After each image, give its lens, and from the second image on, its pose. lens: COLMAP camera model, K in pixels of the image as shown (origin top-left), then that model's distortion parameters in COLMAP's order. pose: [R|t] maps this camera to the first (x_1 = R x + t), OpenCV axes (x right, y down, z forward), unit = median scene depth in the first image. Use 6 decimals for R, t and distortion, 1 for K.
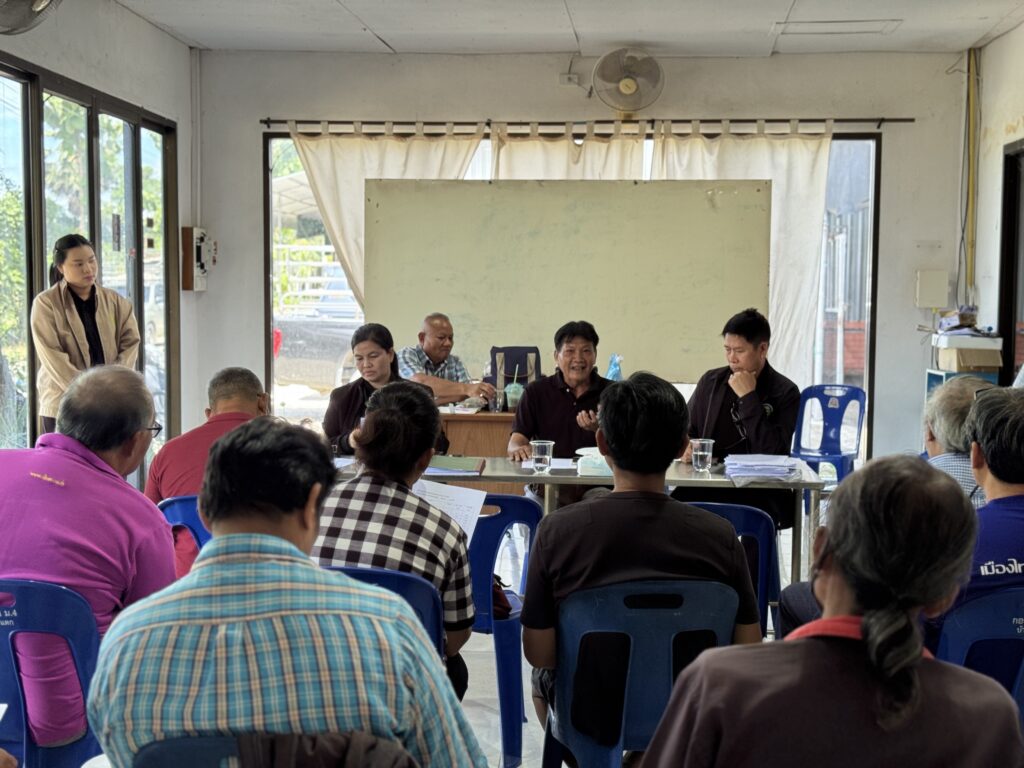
lens RADIAL K [[1426.0, 0, 514.0], [0, 1426.0, 387.7], [0, 0, 1]] dist [0.105703, 0.000000]
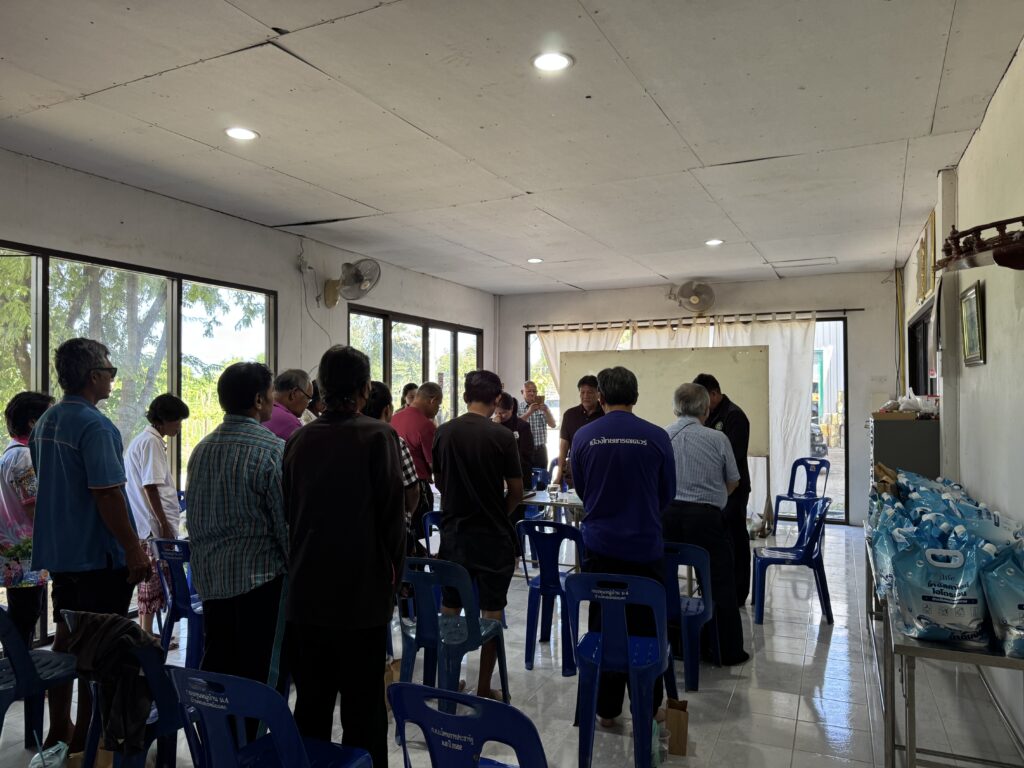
lens RADIAL K [[711.3, 0, 496.9], [0, 711.3, 372.9], [0, 0, 1]] dist [0.036897, -0.042081]
pose [[0.923467, -0.021958, -0.383048, 0.193639], [-0.019306, 0.994437, -0.103549, -0.007125], [0.383191, 0.103020, 0.917906, 0.024792]]
